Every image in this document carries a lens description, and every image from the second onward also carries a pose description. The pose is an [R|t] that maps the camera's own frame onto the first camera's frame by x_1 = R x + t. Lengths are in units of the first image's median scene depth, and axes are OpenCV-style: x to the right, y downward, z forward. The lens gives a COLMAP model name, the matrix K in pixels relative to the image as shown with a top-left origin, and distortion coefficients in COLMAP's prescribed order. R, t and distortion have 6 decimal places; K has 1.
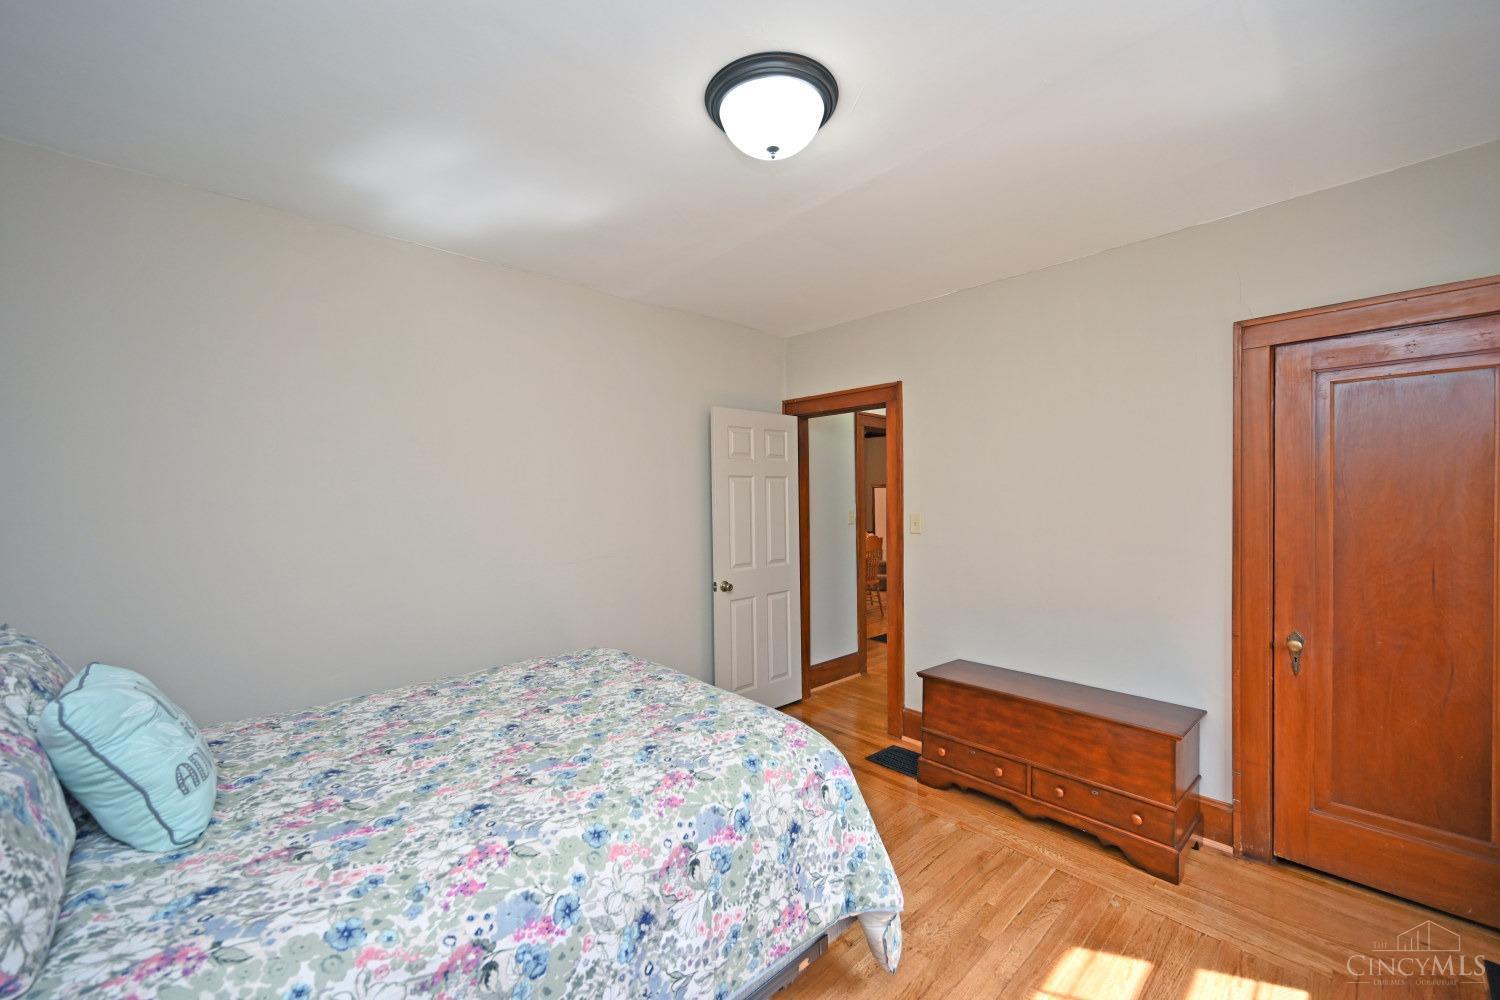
lens RADIAL K [[594.7, 0, 765.3], [0, 594.7, 500.0], [0, 0, 1]] dist [-0.002726, -0.000267]
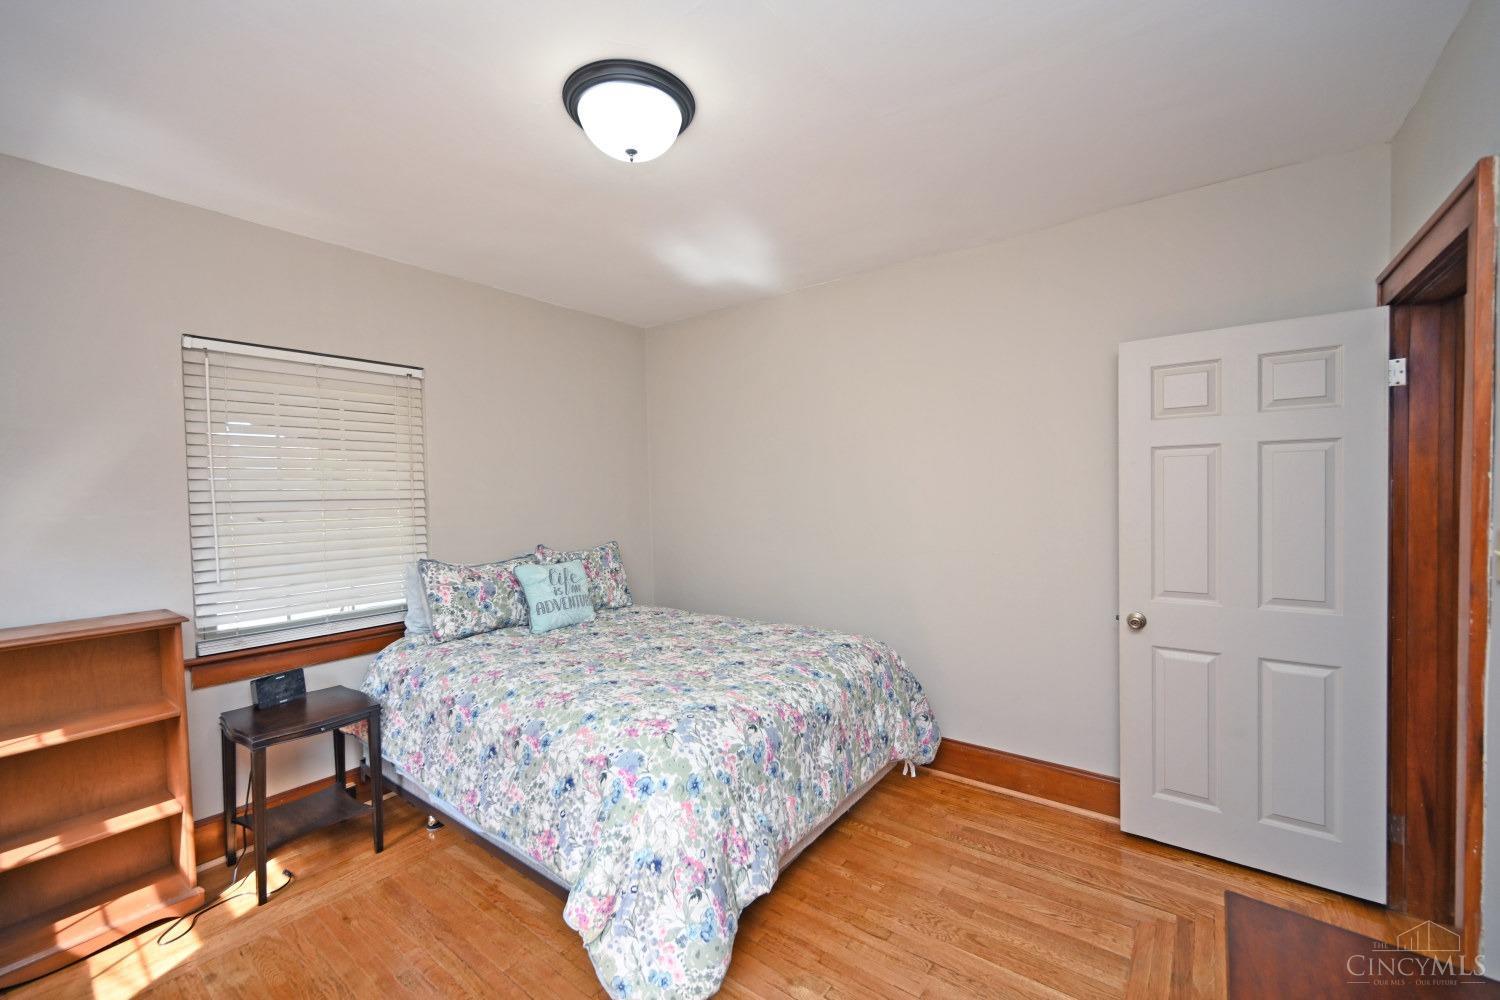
lens RADIAL K [[594.7, 0, 765.8], [0, 594.7, 498.8], [0, 0, 1]] dist [-0.002726, -0.000267]
pose [[0.185620, 0.024853, -0.982307, 1.182637], [0.008718, 0.999599, 0.026937, -0.033636], [0.982583, -0.013564, 0.185329, 1.092711]]
